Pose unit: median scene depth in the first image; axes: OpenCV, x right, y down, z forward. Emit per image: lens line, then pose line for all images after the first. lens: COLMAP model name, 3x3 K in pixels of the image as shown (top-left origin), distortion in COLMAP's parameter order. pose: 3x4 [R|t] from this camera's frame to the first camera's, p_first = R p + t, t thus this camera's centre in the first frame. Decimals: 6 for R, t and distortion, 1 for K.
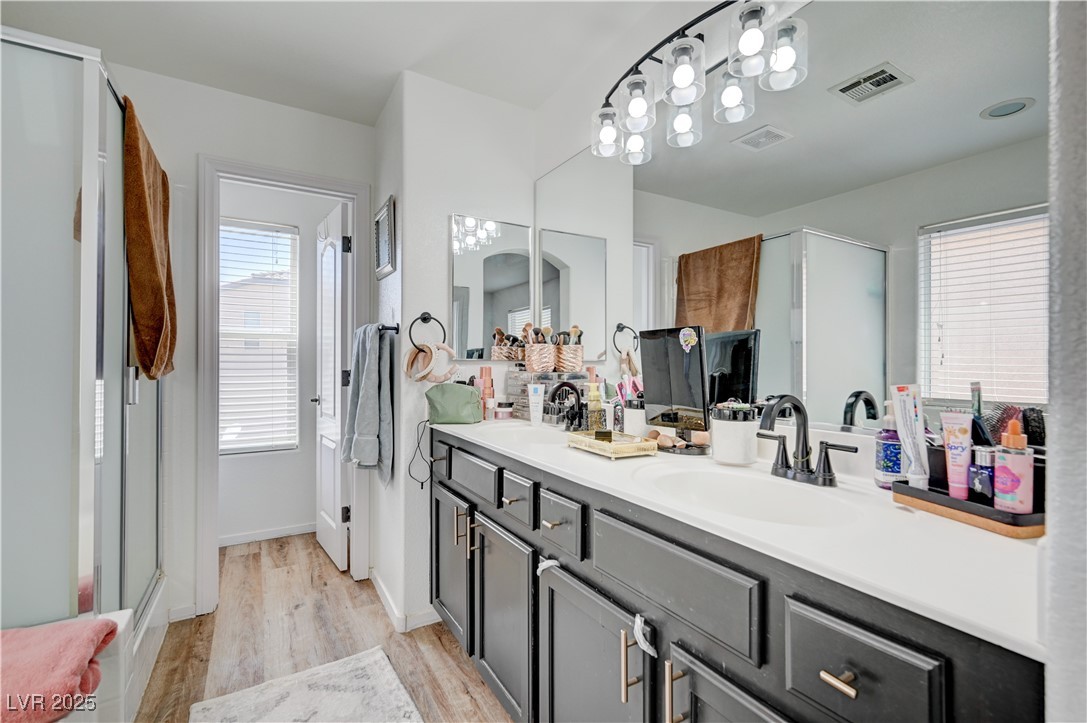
lens RADIAL K [[487.3, 0, 545.0], [0, 487.3, 360.5], [0, 0, 1]] dist [-0.004025, -0.000178]
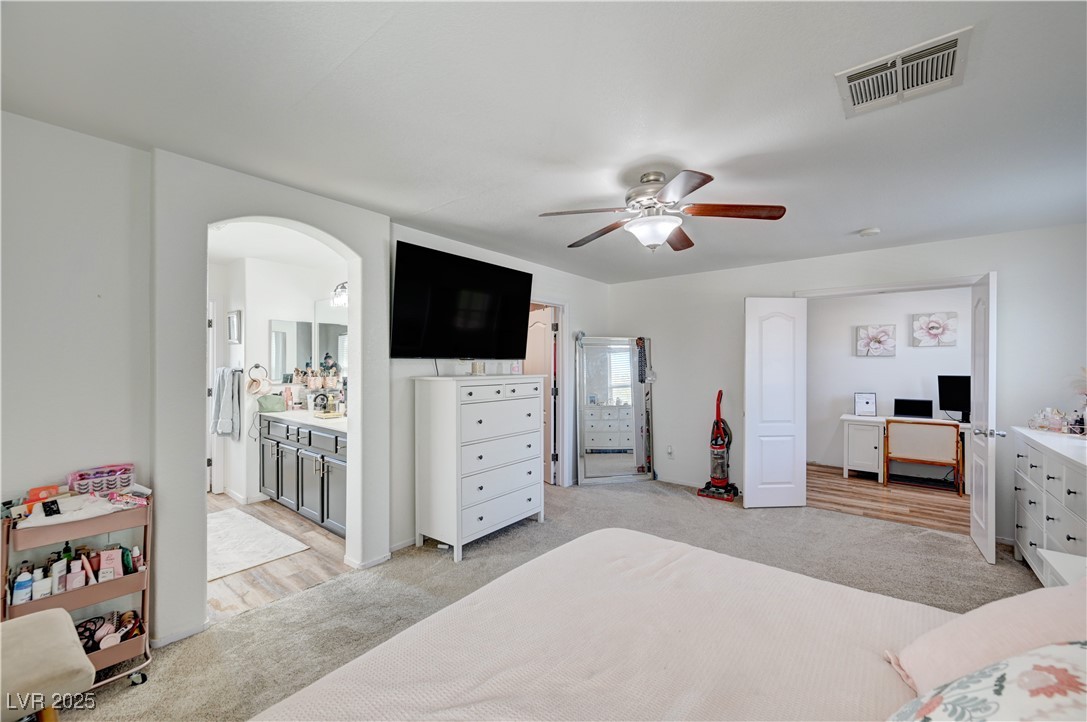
lens RADIAL K [[431.2, 0, 542.4], [0, 431.2, 364.8], [0, 0, 1]] dist [-0.001355, 0.001209]
pose [[0.939210, -0.000737, 0.343342, 0.313546], [-0.000796, 0.999990, 0.004326, -0.104294], [-0.343342, -0.004336, 0.939200, -1.339553]]
